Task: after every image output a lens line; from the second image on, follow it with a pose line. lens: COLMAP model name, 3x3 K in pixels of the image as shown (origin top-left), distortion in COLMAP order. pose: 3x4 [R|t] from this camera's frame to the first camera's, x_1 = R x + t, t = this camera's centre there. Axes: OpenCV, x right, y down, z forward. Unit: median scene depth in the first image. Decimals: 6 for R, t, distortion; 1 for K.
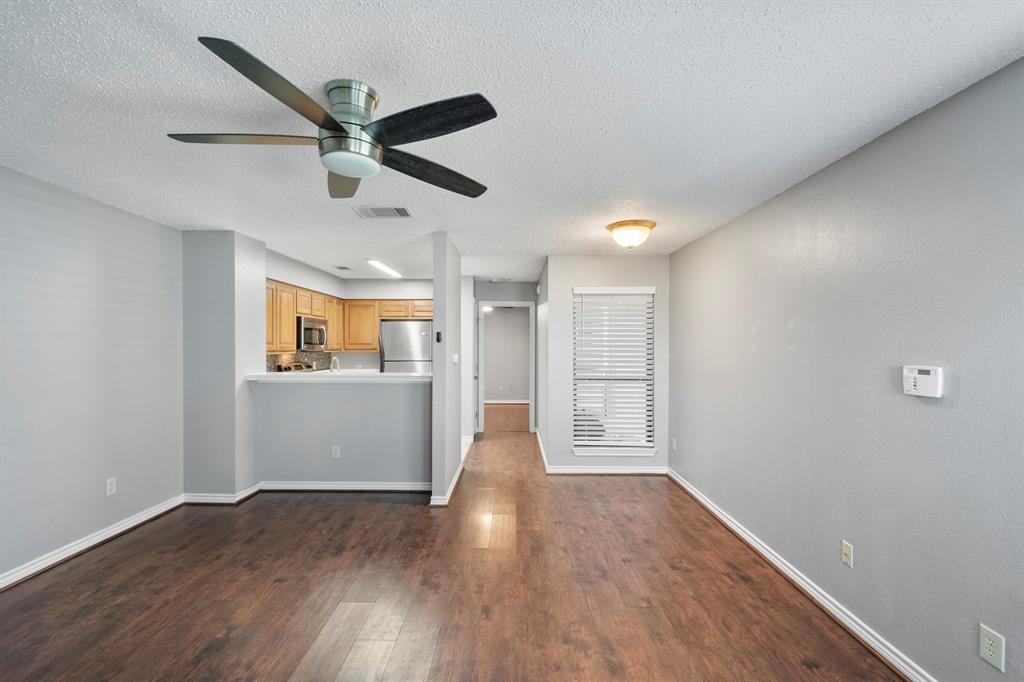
lens RADIAL K [[440.8, 0, 506.8], [0, 440.8, 347.4], [0, 0, 1]] dist [-0.000285, 0.001813]
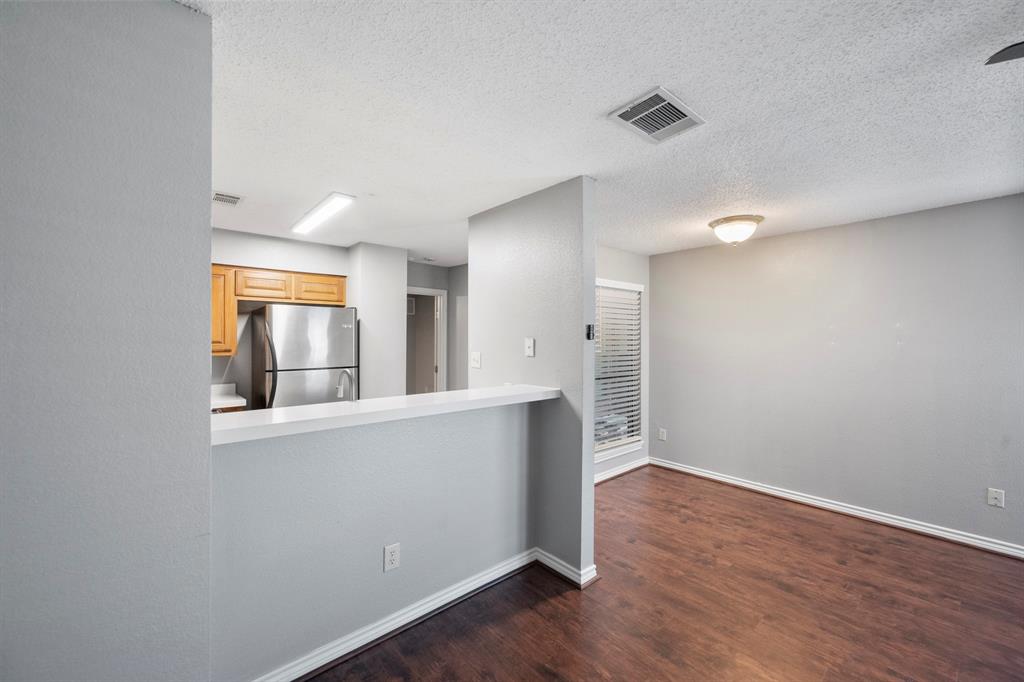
lens RADIAL K [[408.3, 0, 510.8], [0, 408.3, 337.0], [0, 0, 1]] dist [0.000128, 0.000817]
pose [[0.742510, 0.000973, 0.669835, -0.646242], [0.008026, 0.999914, -0.010349, -0.008928], [-0.669787, 0.013060, 0.742438, 0.597097]]
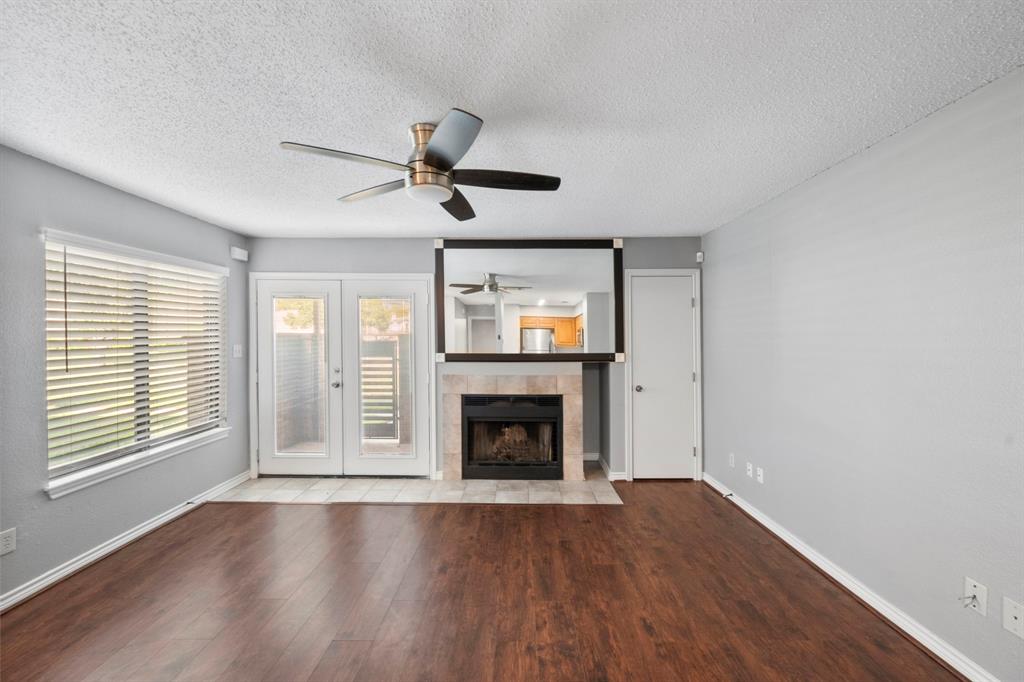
lens RADIAL K [[408.3, 0, 512.0], [0, 408.3, 351.6], [0, 0, 1]] dist [0.000128, 0.000817]
pose [[-0.999994, -0.000689, 0.003289, -0.254815], [-0.000509, 0.998516, 0.054452, -0.021311], [-0.003322, 0.054450, -0.998511, 0.931852]]
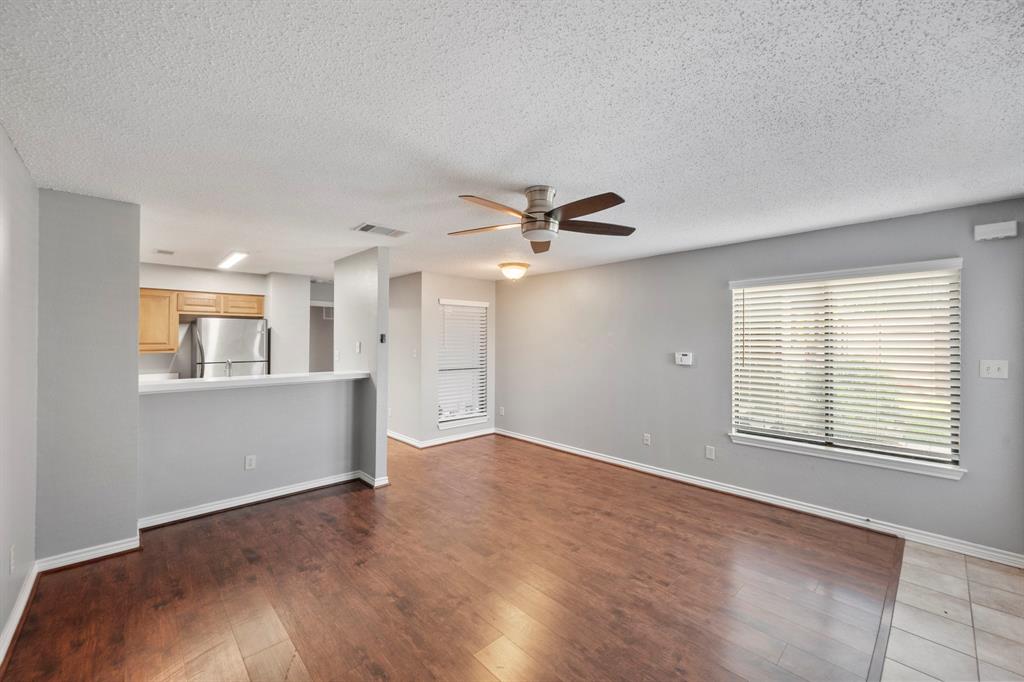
lens RADIAL K [[408.3, 0, 510.1], [0, 408.3, 339.9], [0, 0, 1]] dist [0.000128, 0.000817]
pose [[0.719007, -0.001133, 0.695002, -0.634690], [0.005641, 0.999975, -0.004206, -0.011977], [-0.694980, 0.006945, 0.718996, 0.006047]]
